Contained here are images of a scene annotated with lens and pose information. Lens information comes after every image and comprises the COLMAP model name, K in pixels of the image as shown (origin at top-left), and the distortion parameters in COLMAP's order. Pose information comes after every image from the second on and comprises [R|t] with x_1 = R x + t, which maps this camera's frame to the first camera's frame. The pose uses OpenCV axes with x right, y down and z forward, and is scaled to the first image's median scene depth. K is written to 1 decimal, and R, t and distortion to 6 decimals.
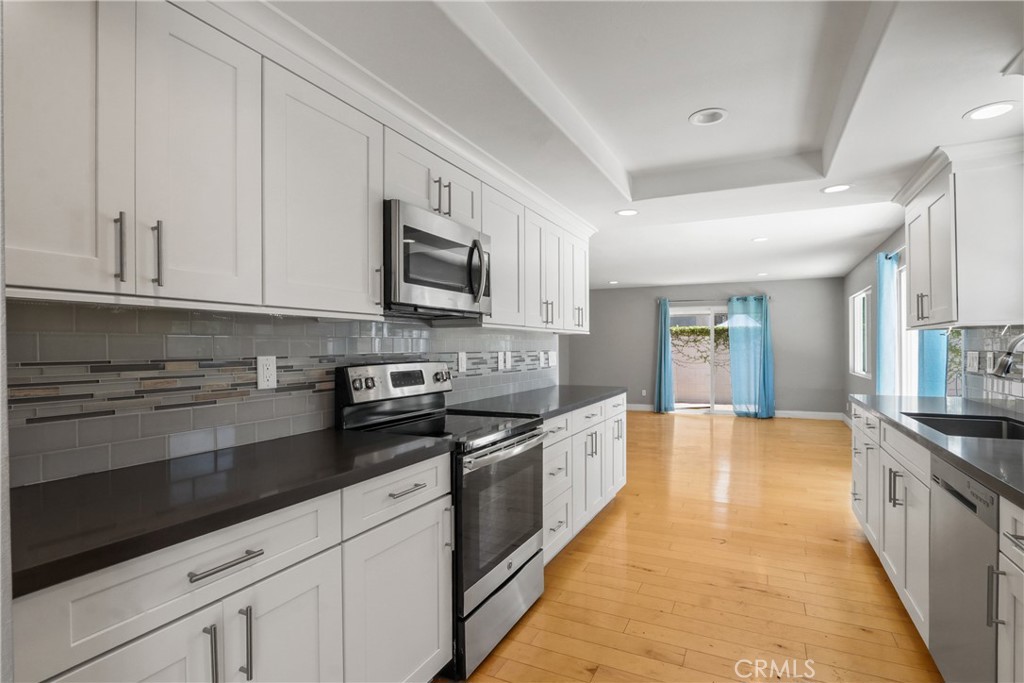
lens RADIAL K [[480.6, 0, 518.5], [0, 480.6, 345.5], [0, 0, 1]] dist [-0.002155, -0.000083]
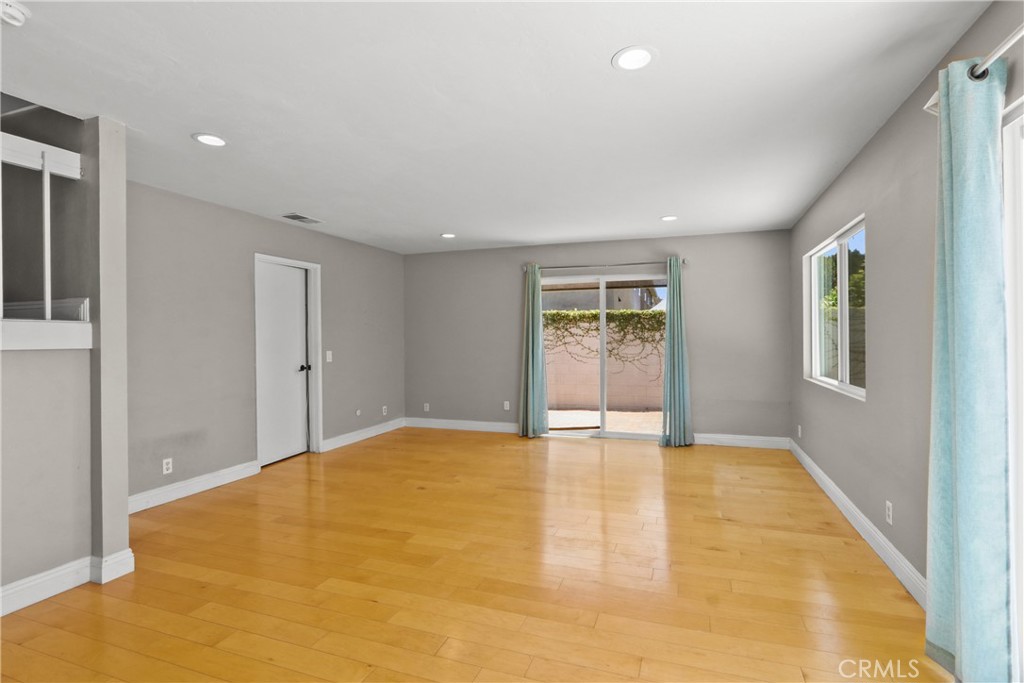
lens RADIAL K [[480.6, 0, 510.0], [0, 480.6, 334.9], [0, 0, 1]] dist [-0.002155, -0.000083]
pose [[0.994102, -0.002231, 0.108429, 0.200381], [0.002362, 0.999997, -0.001078, 0.000635], [-0.108426, 0.001328, 0.994104, 0.346718]]
